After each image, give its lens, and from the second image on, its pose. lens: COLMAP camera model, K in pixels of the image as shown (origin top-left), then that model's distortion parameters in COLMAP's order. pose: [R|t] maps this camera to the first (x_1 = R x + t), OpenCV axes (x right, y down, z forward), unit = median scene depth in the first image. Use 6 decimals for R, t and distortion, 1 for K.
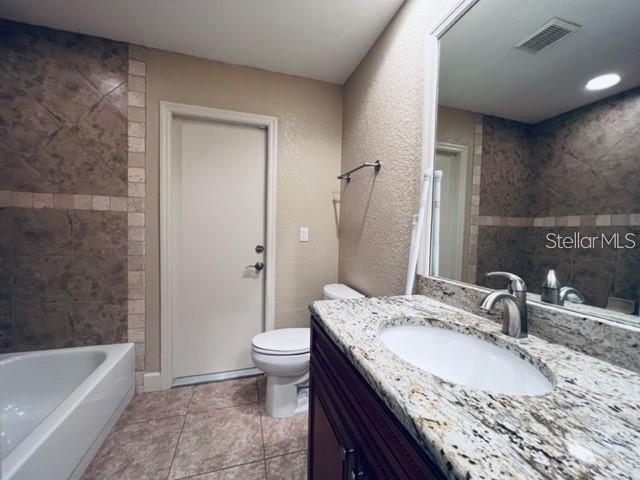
lens RADIAL K [[256.4, 0, 318.1], [0, 256.4, 241.8], [0, 0, 1]] dist [0.000993, 0.000299]
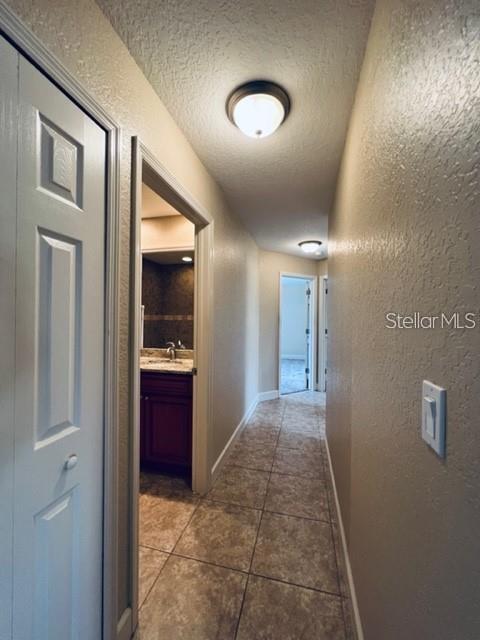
lens RADIAL K [[256.4, 0, 239.7], [0, 256.4, 319.2], [0, 0, 1]] dist [0.000993, 0.000299]
pose [[0.519100, -0.017858, 0.854527, -0.753114], [0.036138, 0.999346, -0.001069, -0.069971], [-0.853949, 0.031436, 0.519406, -0.700597]]
